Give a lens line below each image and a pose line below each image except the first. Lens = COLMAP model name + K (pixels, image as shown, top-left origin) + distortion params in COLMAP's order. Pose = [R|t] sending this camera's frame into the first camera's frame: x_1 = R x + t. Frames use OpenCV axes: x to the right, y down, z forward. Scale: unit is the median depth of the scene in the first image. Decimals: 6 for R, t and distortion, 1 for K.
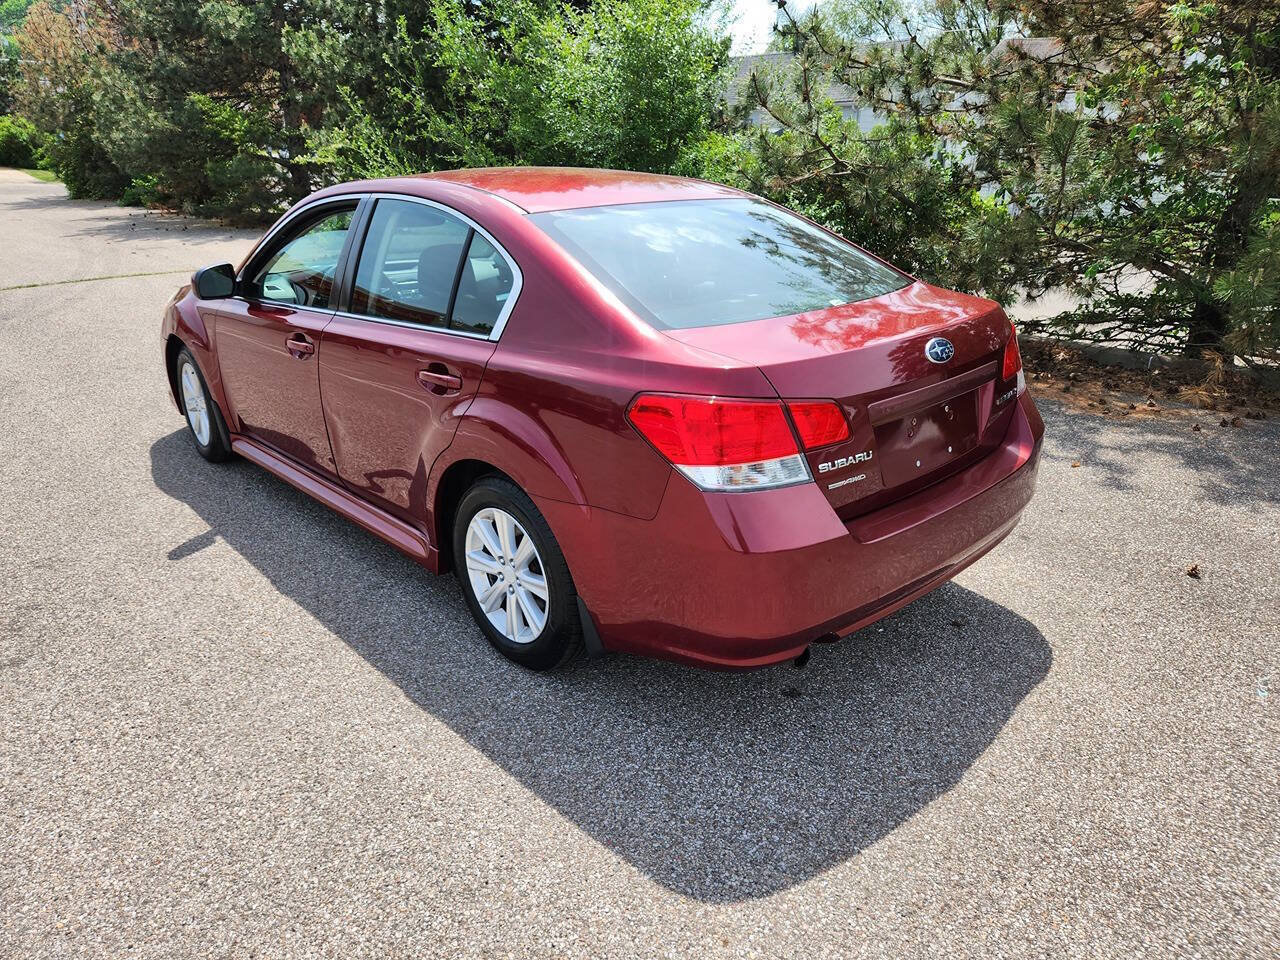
lens RADIAL K [[849.6, 0, 625.5], [0, 849.6, 485.9], [0, 0, 1]] dist [0.065713, -0.052614]
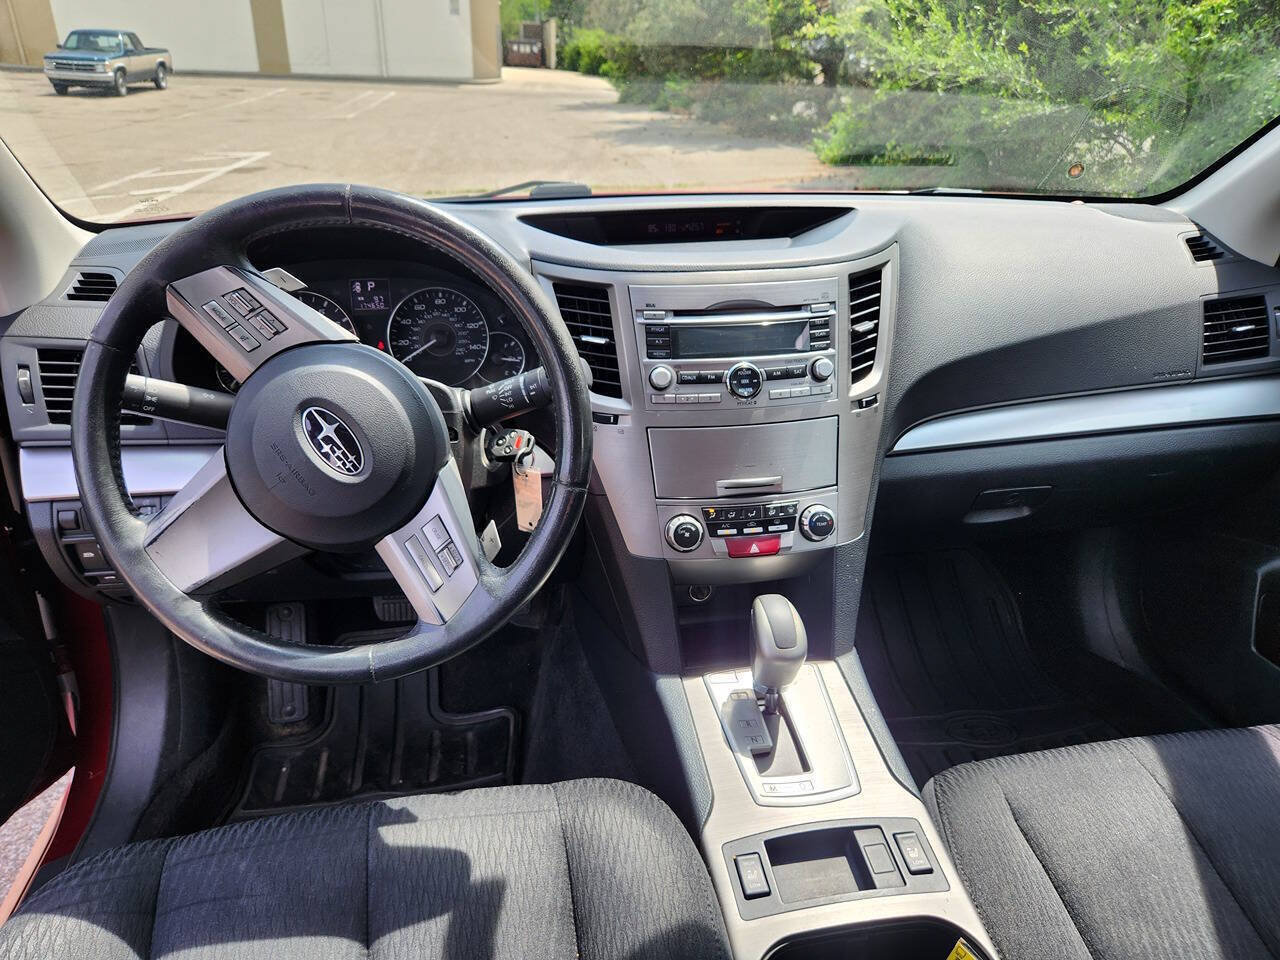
lens RADIAL K [[849.6, 0, 636.6], [0, 849.6, 499.4], [0, 0, 1]] dist [0.065713, -0.052614]
pose [[0.841686, 0.248771, -0.479247, -0.168633], [-0.202723, 0.968208, 0.146549, -0.228867], [0.500468, -0.026193, 0.865359, 0.845253]]
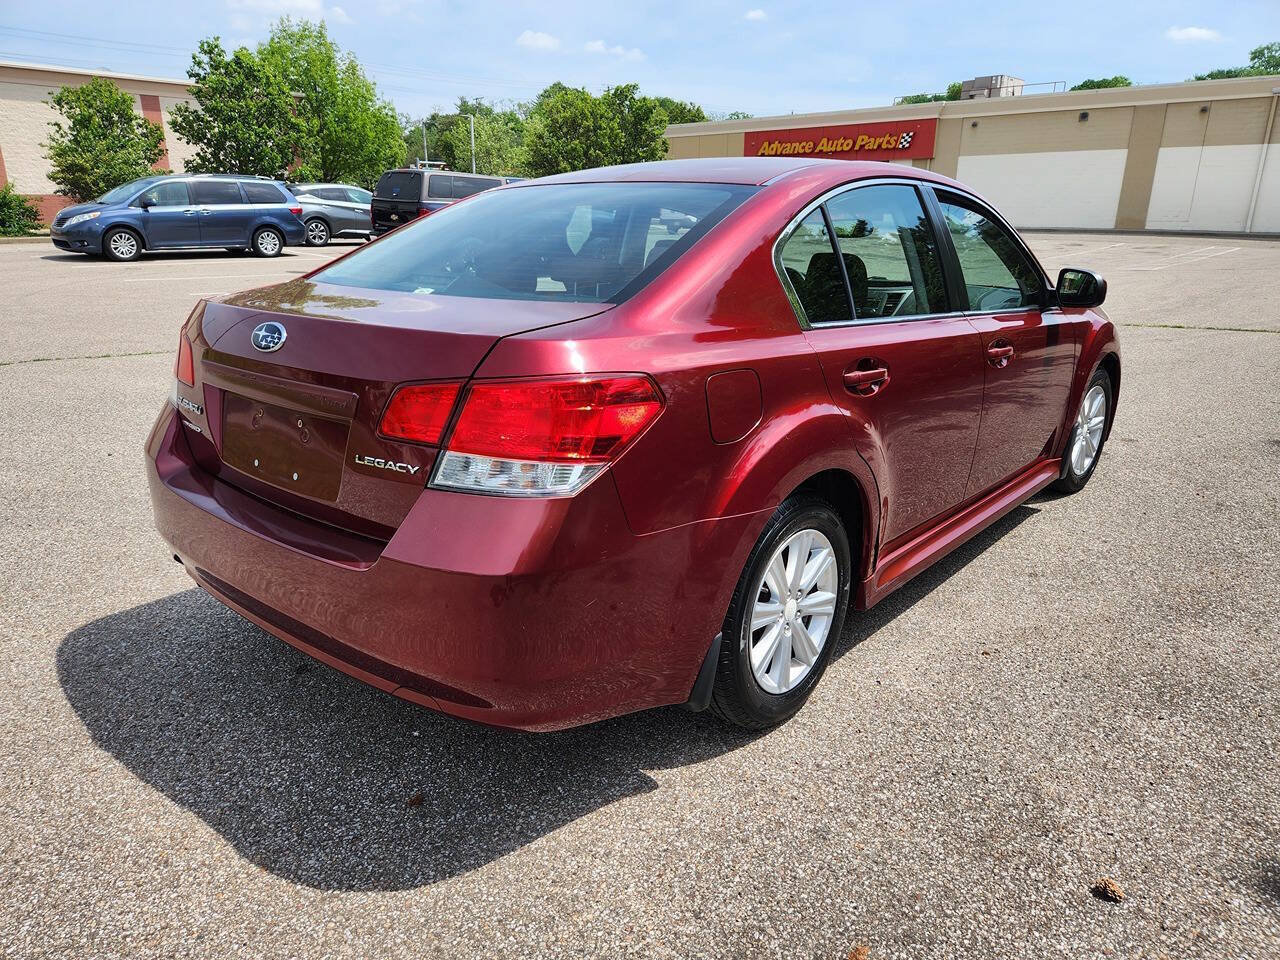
lens RADIAL K [[849.6, 0, 648.6], [0, 849.6, 488.3], [0, 0, 1]] dist [0.065713, -0.052614]
pose [[0.118007, 0.301141, -0.946250, 0.713256], [-0.363940, 0.899718, 0.240945, -0.207651], [0.923917, 0.315945, 0.215770, 0.700579]]
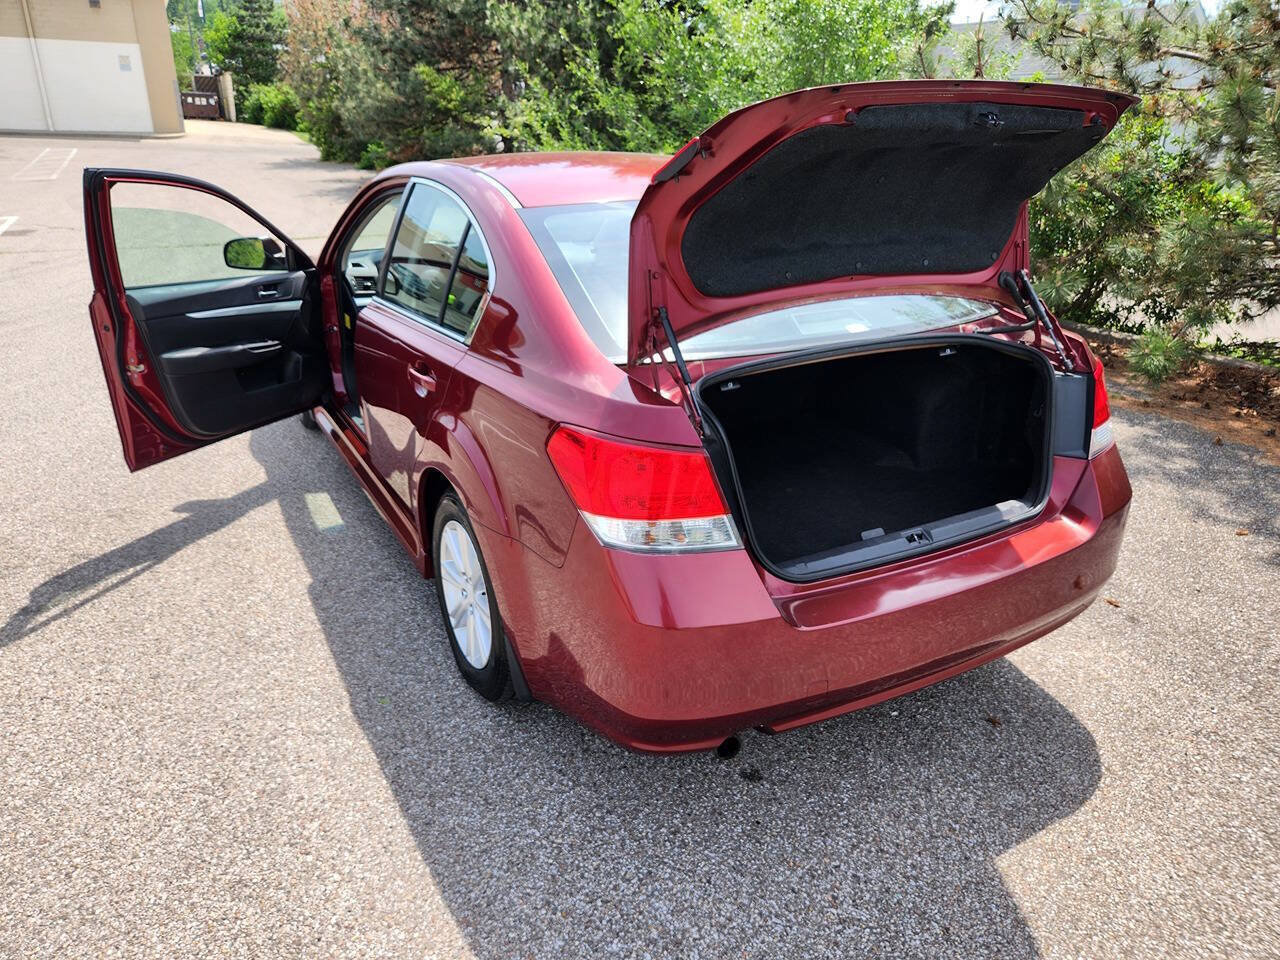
lens RADIAL K [[849.6, 0, 628.3], [0, 849.6, 481.6], [0, 0, 1]] dist [0.065713, -0.052614]
pose [[0.969724, 0.109709, -0.218174, 0.148466], [-0.104142, 0.993878, 0.036892, -0.047250], [0.220885, -0.013054, 0.975212, 0.081413]]
